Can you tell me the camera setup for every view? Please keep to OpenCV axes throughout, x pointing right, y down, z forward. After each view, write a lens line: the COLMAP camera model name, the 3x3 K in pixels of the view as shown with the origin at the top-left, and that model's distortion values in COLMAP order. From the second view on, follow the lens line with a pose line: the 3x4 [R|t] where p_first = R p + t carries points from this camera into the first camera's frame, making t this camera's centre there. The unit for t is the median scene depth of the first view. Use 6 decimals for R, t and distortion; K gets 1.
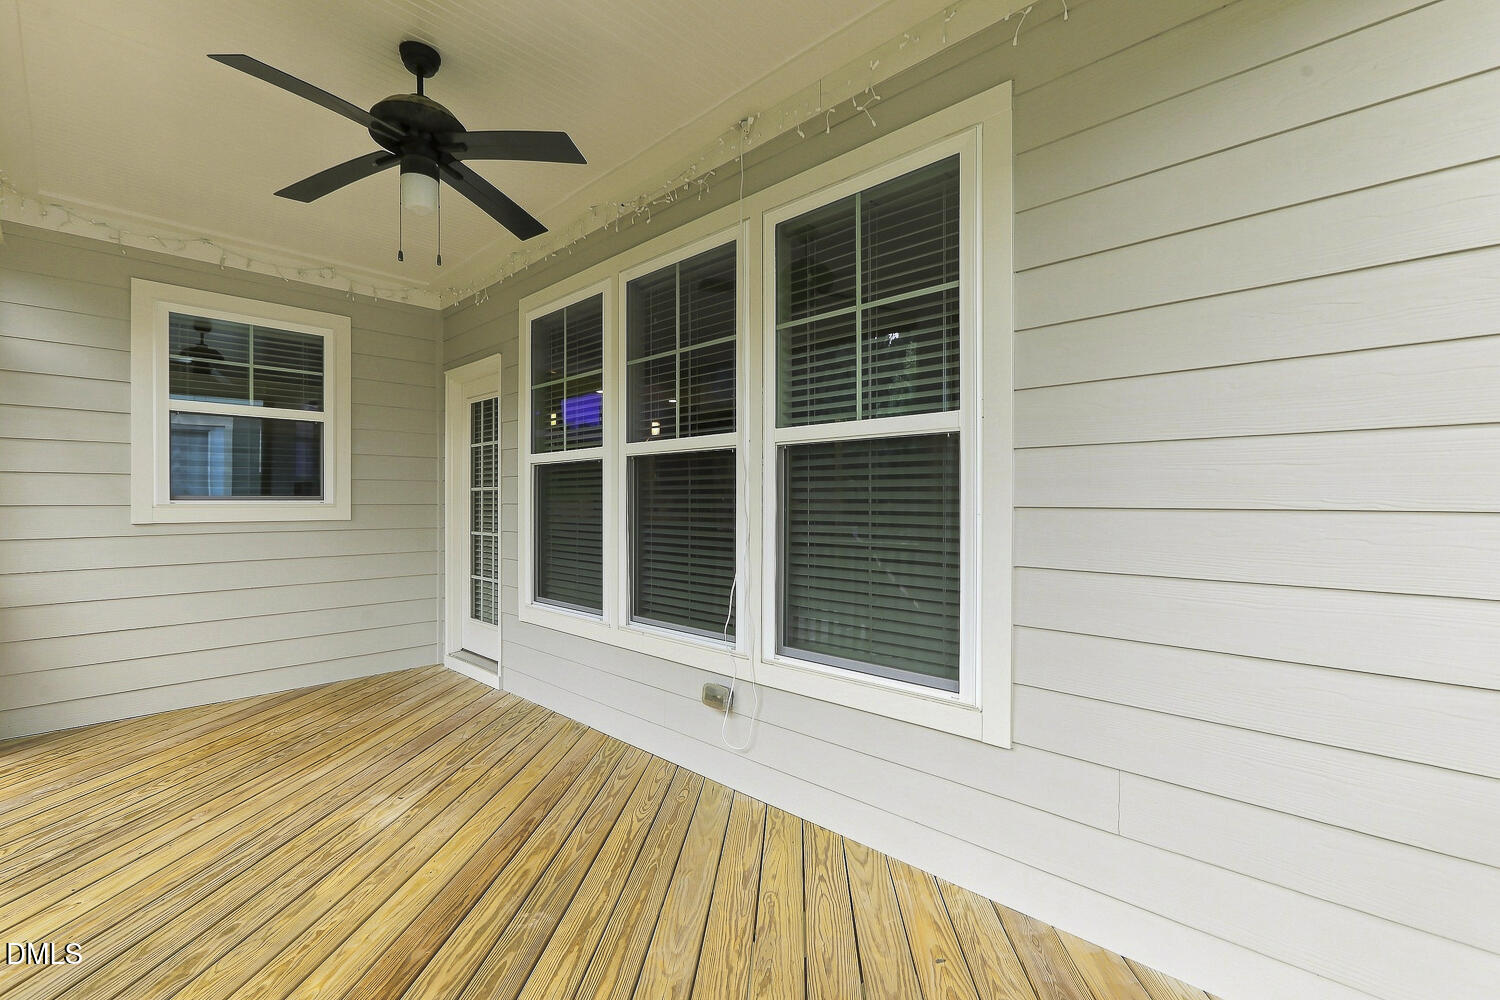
lens RADIAL K [[653.1, 0, 729.5], [0, 653.1, 488.4], [0, 0, 1]] dist [0.001894, 0.000339]
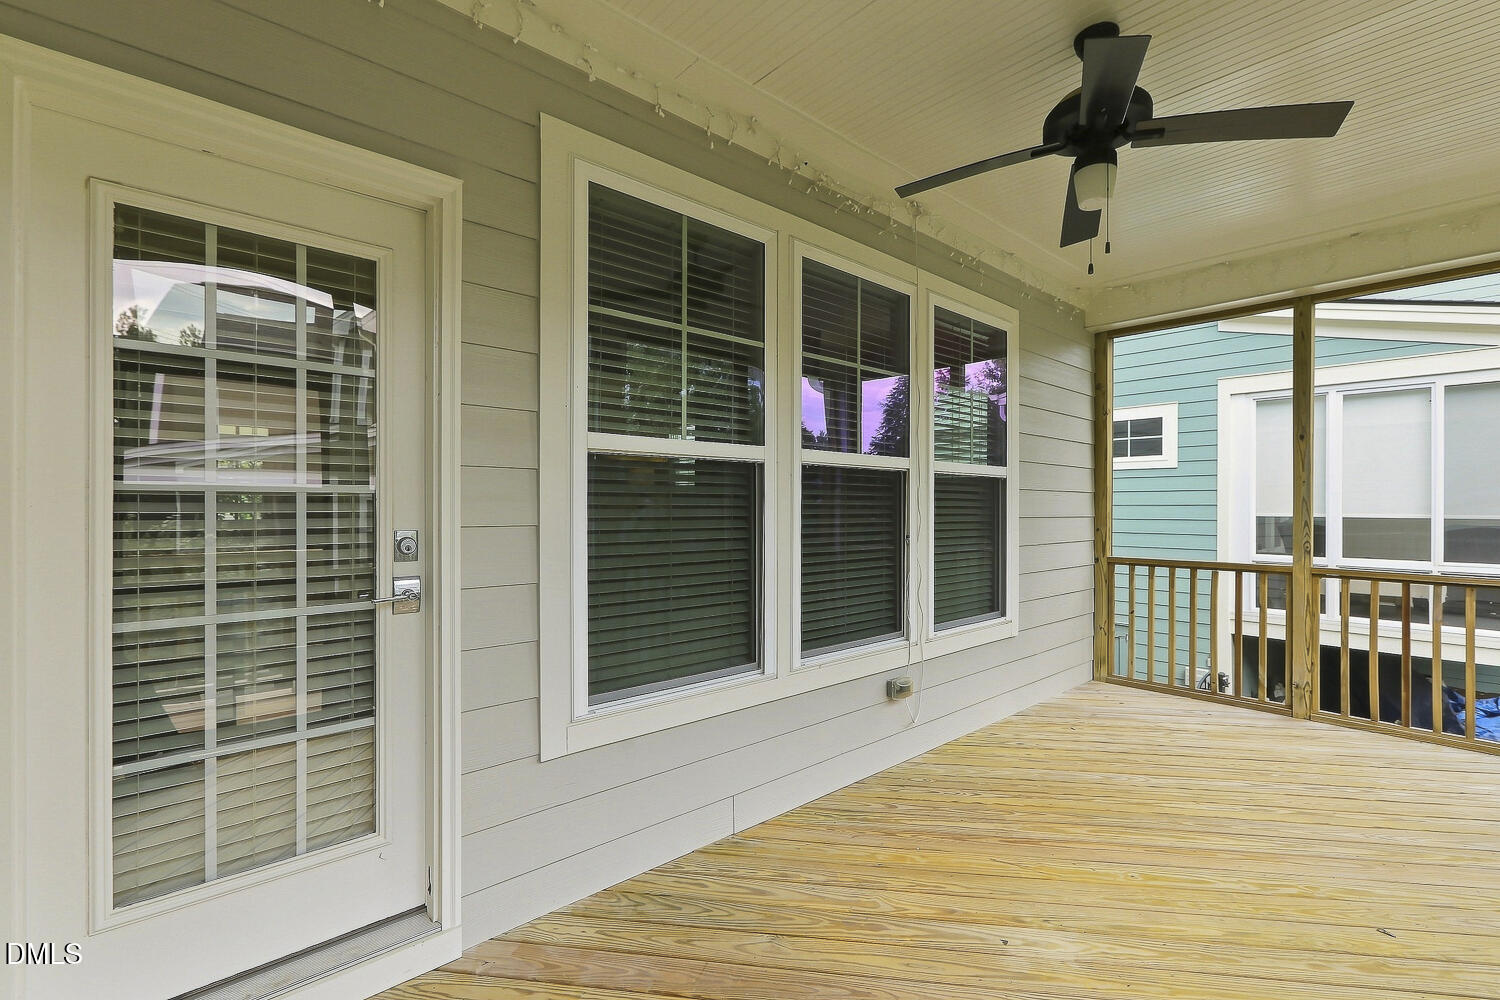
lens RADIAL K [[669.3, 0, 754.0], [0, 669.3, 502.8], [0, 0, 1]] dist [0.001691, 0.000080]
pose [[0.052440, 0.018184, 0.998459, -1.002393], [-0.013209, 0.999759, -0.017514, 0.016593], [-0.998537, -0.012270, 0.052667, 0.999102]]
